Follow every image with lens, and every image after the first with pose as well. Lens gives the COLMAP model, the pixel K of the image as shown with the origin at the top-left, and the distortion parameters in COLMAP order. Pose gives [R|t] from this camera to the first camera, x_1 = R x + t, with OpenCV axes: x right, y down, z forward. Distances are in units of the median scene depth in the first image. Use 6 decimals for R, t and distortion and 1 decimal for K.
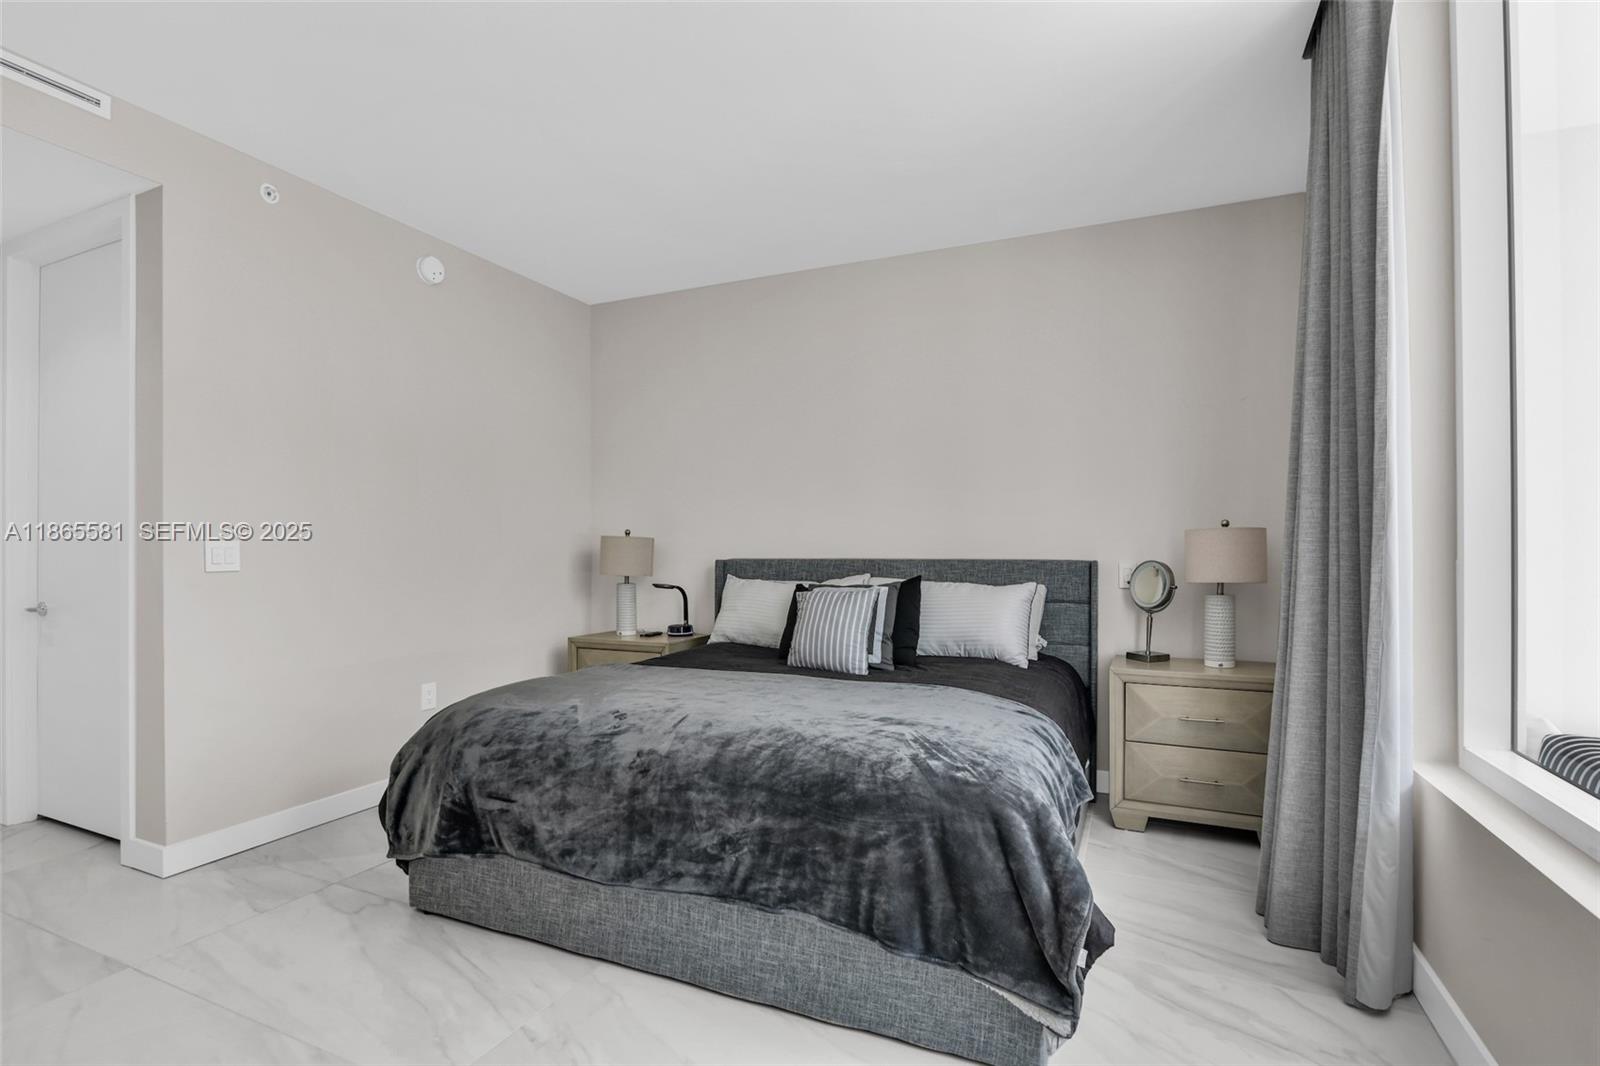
lens RADIAL K [[767.1, 0, 802.3], [0, 767.1, 544.3], [0, 0, 1]] dist [-0.013811, -0.000412]
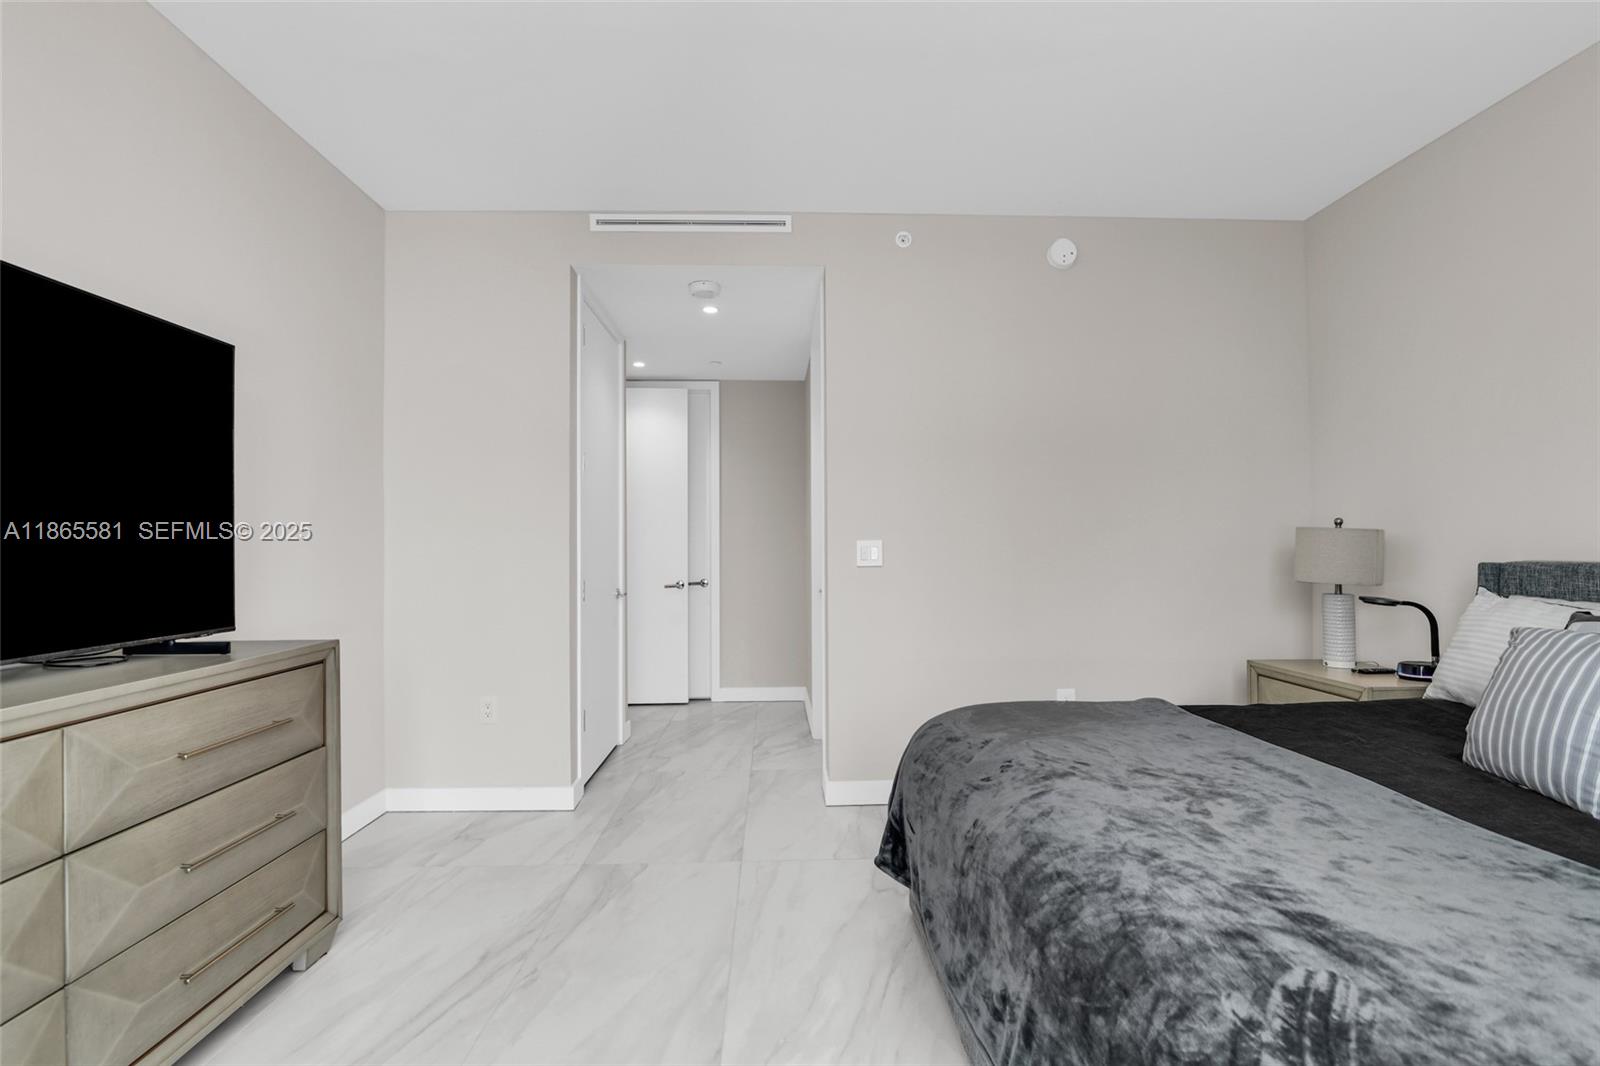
lens RADIAL K [[754.4, 0, 789.4], [0, 754.4, 539.9], [0, 0, 1]] dist [-0.011289, -0.000944]
pose [[0.432950, -0.012847, -0.901326, 0.262260], [0.012152, 0.999891, -0.008414, 0.000991], [0.901336, -0.007310, 0.433059, 0.365801]]
